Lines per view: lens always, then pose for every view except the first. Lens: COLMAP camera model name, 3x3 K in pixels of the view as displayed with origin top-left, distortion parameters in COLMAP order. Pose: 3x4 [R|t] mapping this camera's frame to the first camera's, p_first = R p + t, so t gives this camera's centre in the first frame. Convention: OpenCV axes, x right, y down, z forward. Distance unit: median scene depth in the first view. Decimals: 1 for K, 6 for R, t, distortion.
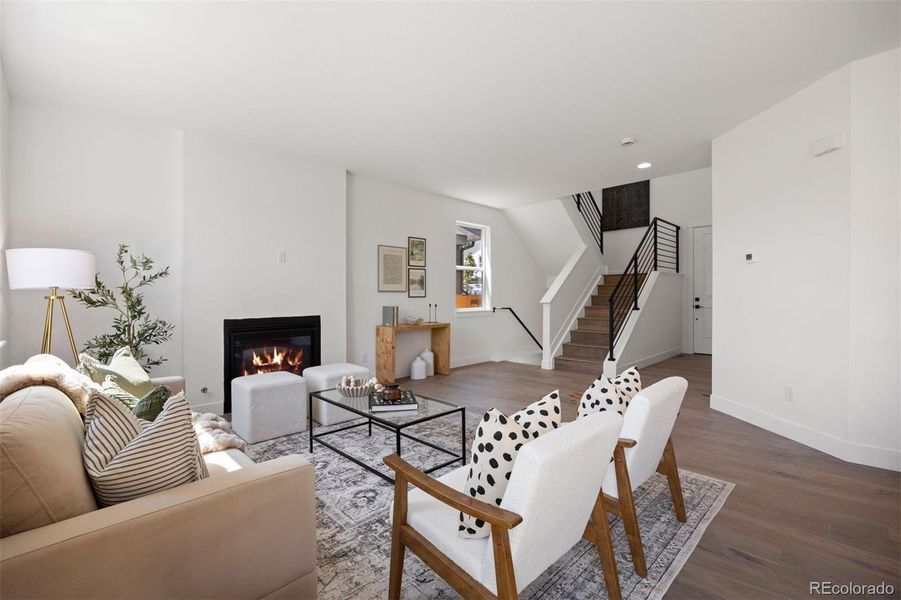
lens RADIAL K [[395.5, 0, 450.2], [0, 395.5, 298.0], [0, 0, 1]] dist [-0.002360, -0.000111]
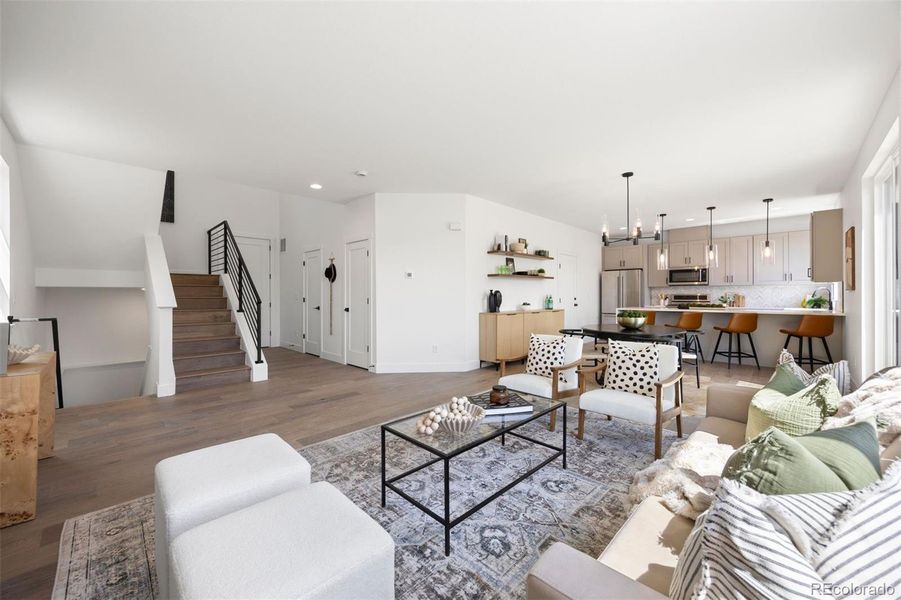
lens RADIAL K [[344.8, 0, 451.8], [0, 344.8, 292.9], [0, 0, 1]] dist [-0.002359, 0.000119]
pose [[-0.003932, 0.013755, 0.999898, -0.623633], [0.010820, 0.999847, -0.013712, -0.001305], [-0.999934, 0.010765, -0.004081, 0.699653]]
